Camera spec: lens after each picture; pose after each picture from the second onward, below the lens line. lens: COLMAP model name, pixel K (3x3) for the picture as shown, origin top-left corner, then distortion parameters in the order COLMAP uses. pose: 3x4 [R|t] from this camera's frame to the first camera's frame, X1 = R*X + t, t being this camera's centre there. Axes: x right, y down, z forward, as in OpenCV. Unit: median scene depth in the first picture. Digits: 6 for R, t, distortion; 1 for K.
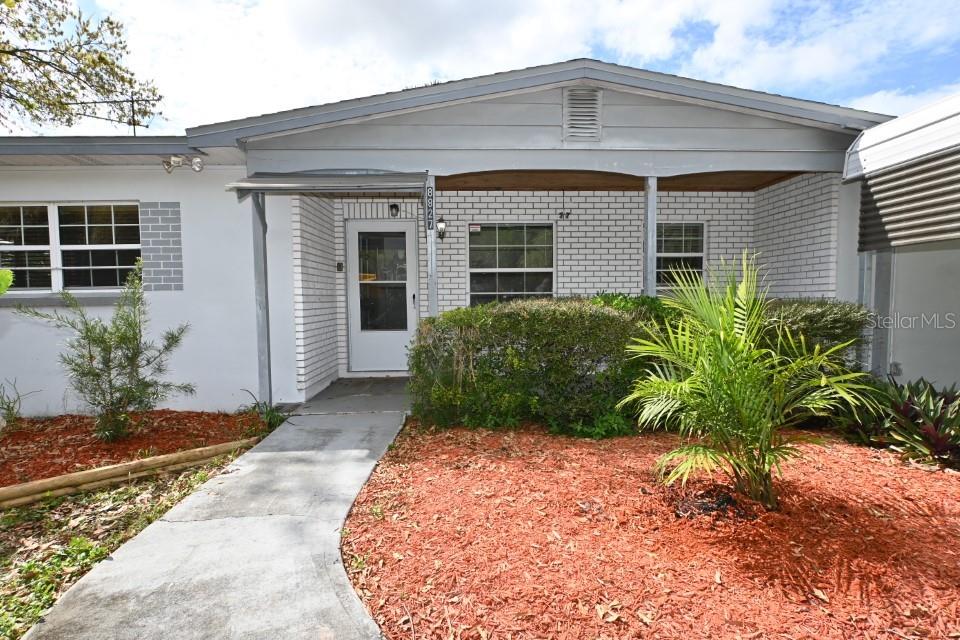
lens RADIAL K [[464.8, 0, 483.0], [0, 464.8, 317.3], [0, 0, 1]] dist [-0.002269, -0.000061]
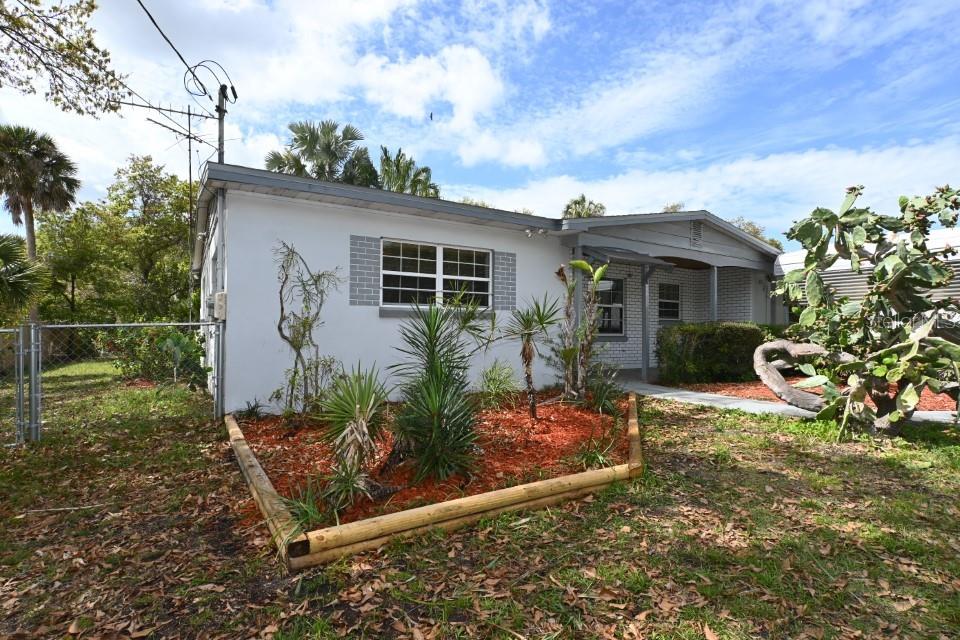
lens RADIAL K [[464.8, 0, 479.3], [0, 464.8, 322.6], [0, 0, 1]] dist [-0.002269, -0.000061]
pose [[0.869002, 0.027184, 0.494061, -1.516910], [-0.001389, 0.998620, -0.052502, 0.066448], [-0.494807, 0.044938, 0.867840, -0.291190]]
